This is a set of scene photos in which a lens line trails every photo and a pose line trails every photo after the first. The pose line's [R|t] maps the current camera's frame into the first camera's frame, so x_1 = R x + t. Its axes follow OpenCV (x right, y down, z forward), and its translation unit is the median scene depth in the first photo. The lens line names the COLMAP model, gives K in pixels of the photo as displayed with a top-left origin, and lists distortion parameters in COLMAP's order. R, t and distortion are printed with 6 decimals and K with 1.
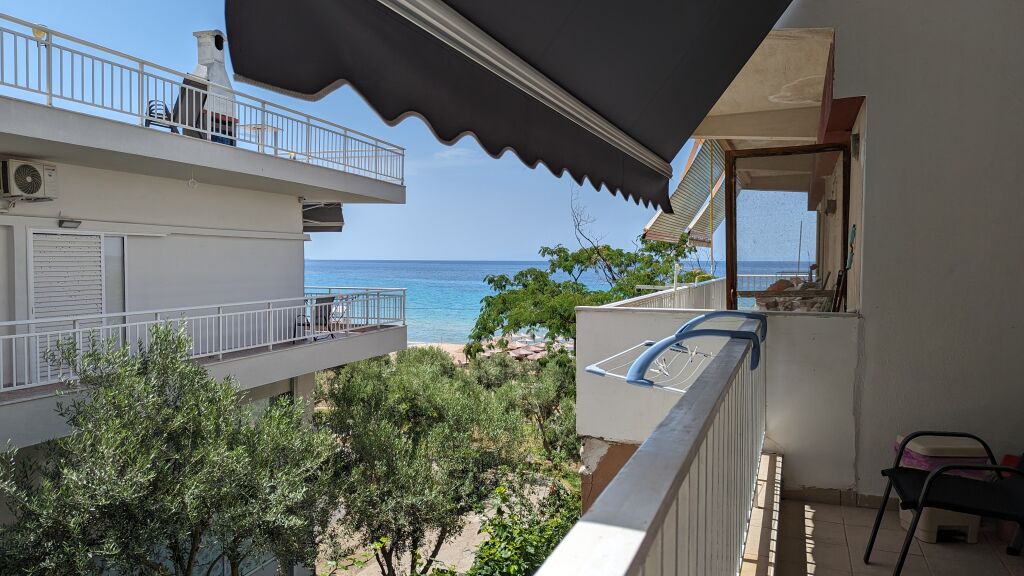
lens RADIAL K [[789.8, 0, 488.1], [0, 789.8, 291.1], [0, 0, 1]] dist [0.079993, -0.104299]
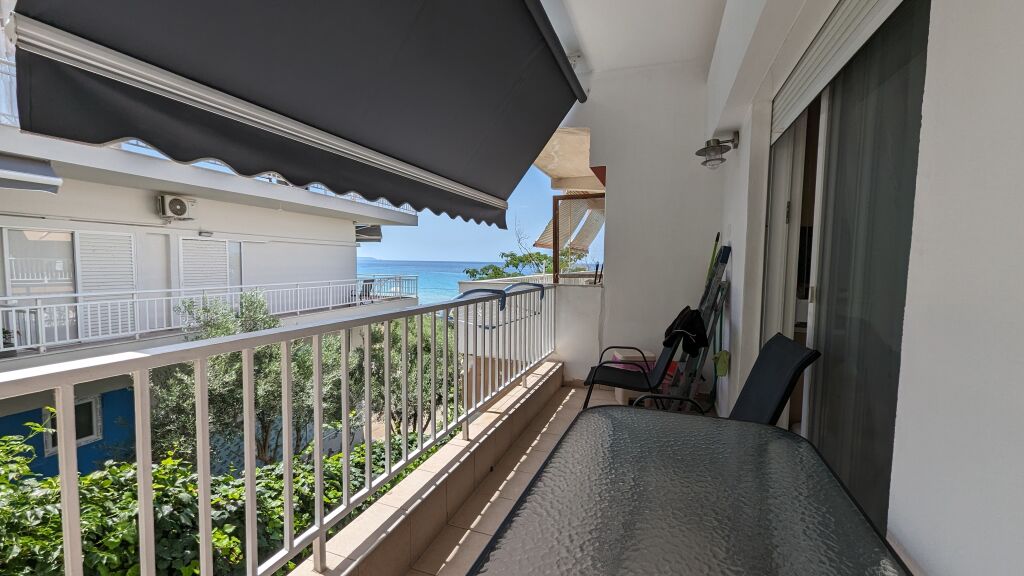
lens RADIAL K [[459.3, 0, 513.7], [0, 459.3, 290.5], [0, 0, 1]] dist [0.000632, -0.000157]
pose [[0.998526, 0.010142, 0.053319, 0.069624], [-0.011306, 0.999703, 0.021570, 0.006821], [-0.053084, -0.022141, 0.998345, -0.014057]]
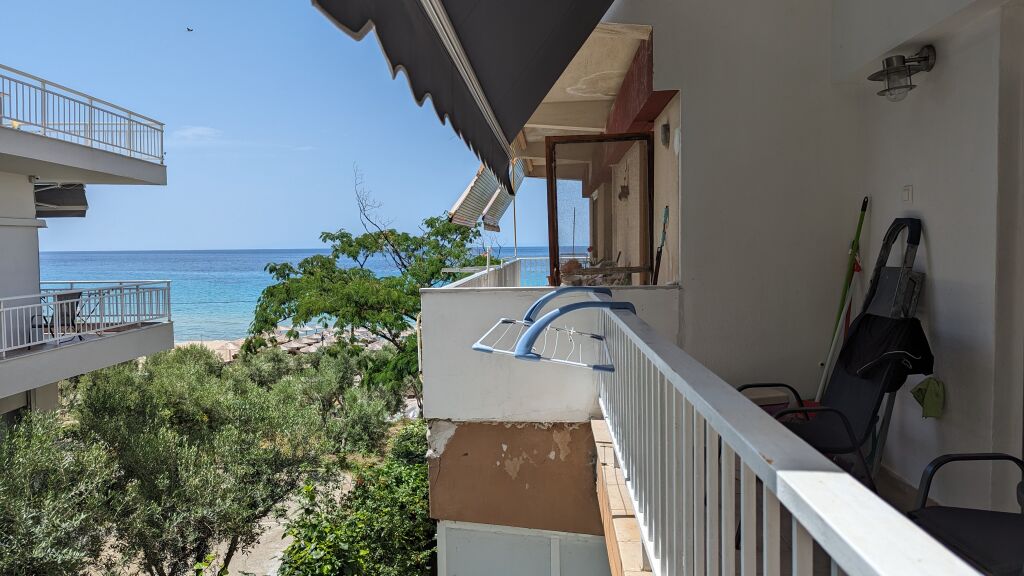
lens RADIAL K [[791.6, 0, 543.7], [0, 791.6, 282.5], [0, 0, 1]] dist [0.035493, -0.007393]
pose [[0.936464, -0.031575, 0.349341, -0.033421], [0.029617, 0.999501, 0.010947, 0.002330], [-0.349512, 0.000095, 0.936932, 0.010003]]
